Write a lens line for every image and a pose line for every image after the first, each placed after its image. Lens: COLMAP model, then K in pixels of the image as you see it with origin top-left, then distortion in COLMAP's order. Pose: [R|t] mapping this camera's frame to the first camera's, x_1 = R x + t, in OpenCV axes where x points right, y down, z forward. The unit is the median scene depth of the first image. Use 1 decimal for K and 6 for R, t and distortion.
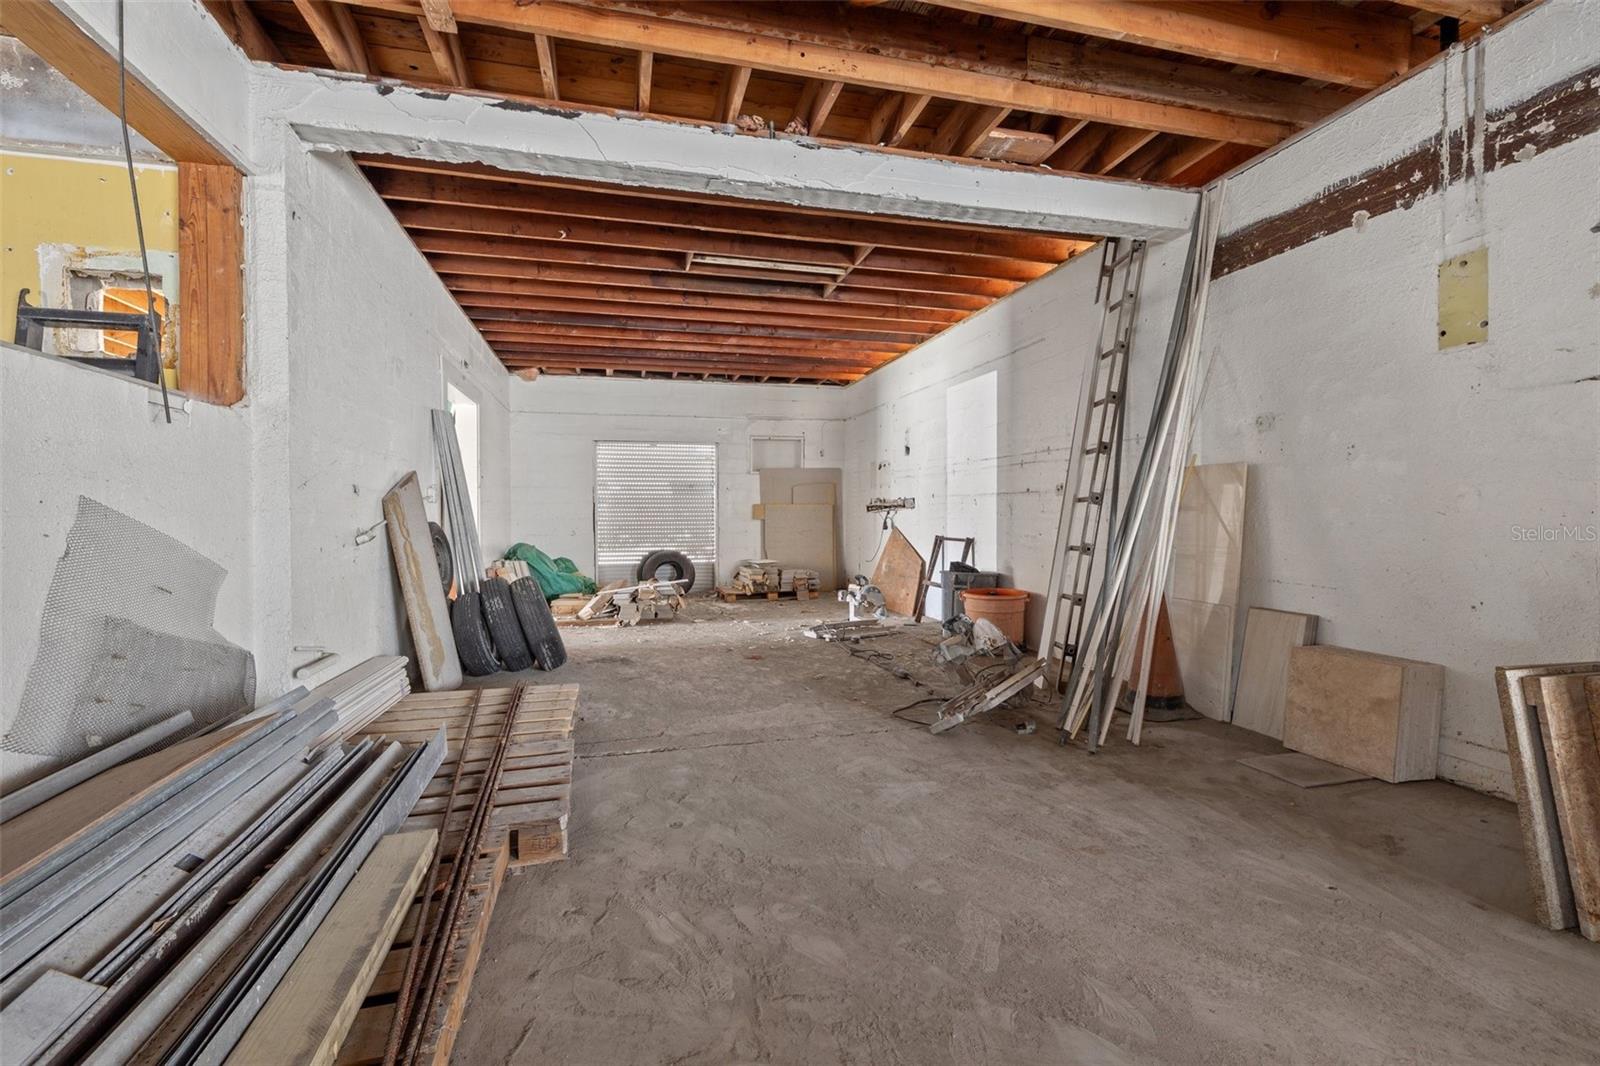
lens RADIAL K [[671.3, 0, 791.9], [0, 671.3, 529.9], [0, 0, 1]] dist [0.002434, 0.000031]
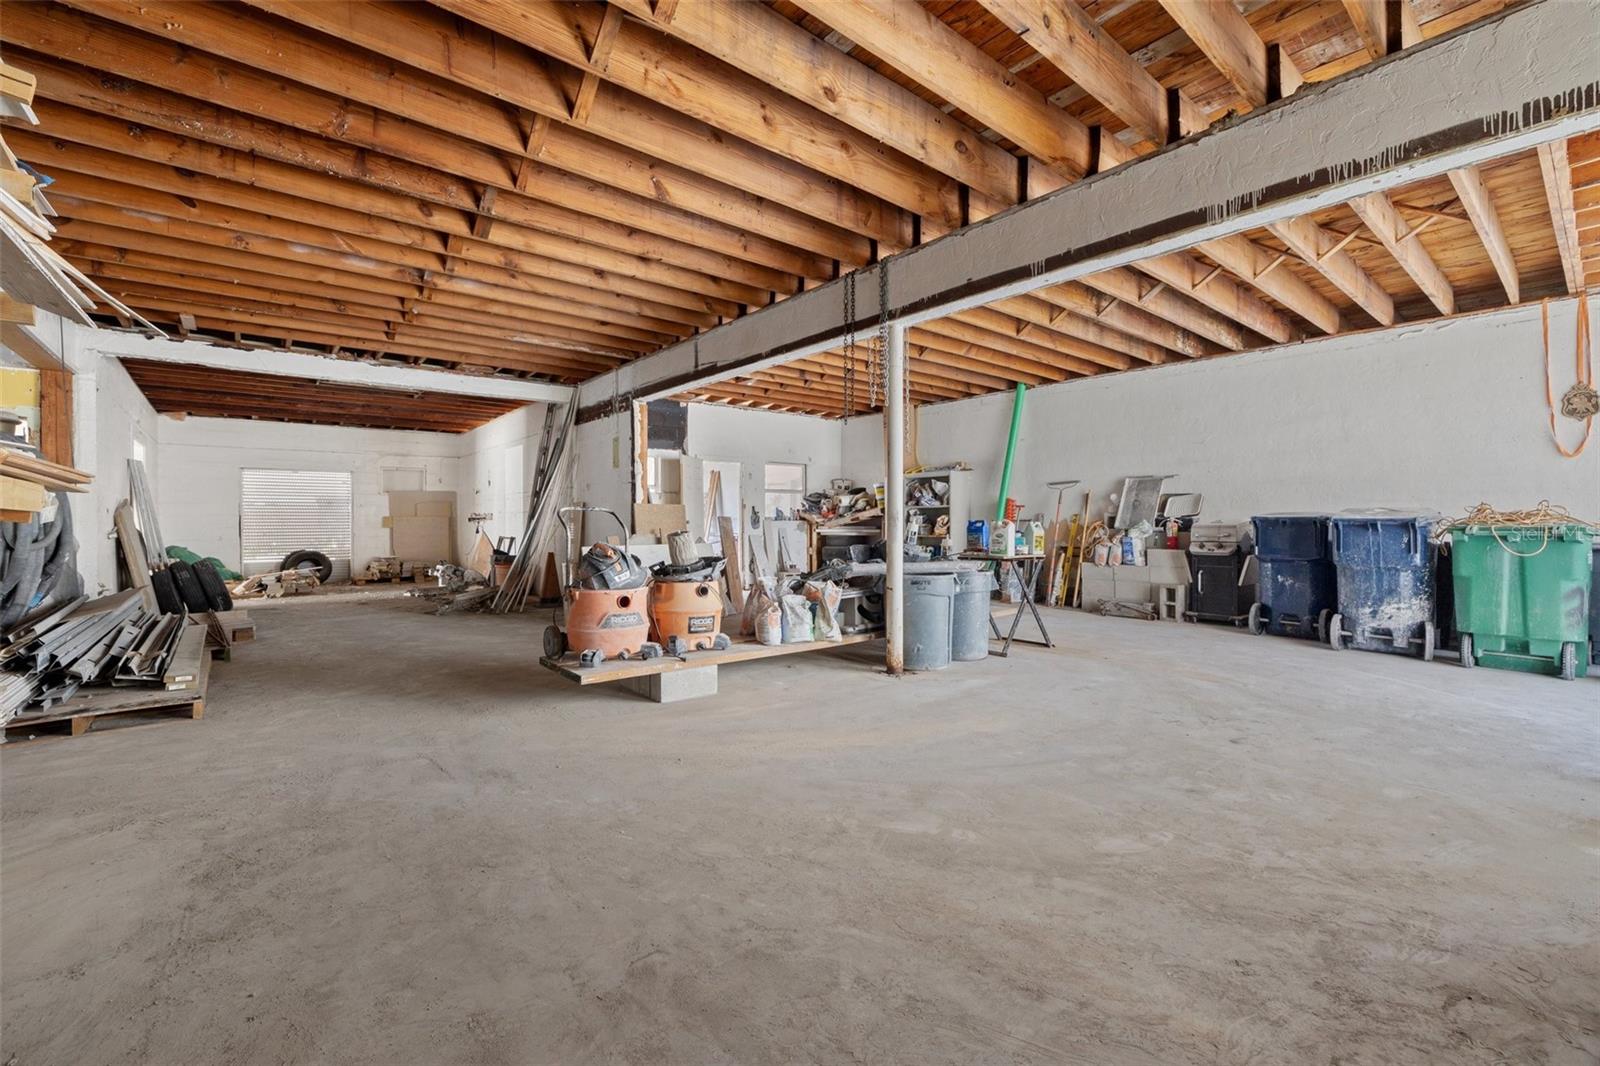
lens RADIAL K [[671.3, 0, 791.9], [0, 671.3, 529.9], [0, 0, 1]] dist [0.002434, 0.000031]
pose [[0.908866, -0.004836, 0.417060, 0.158163], [0.011207, 0.999855, -0.012829, 0.020112], [-0.416937, 0.016334, 0.908789, -0.739282]]
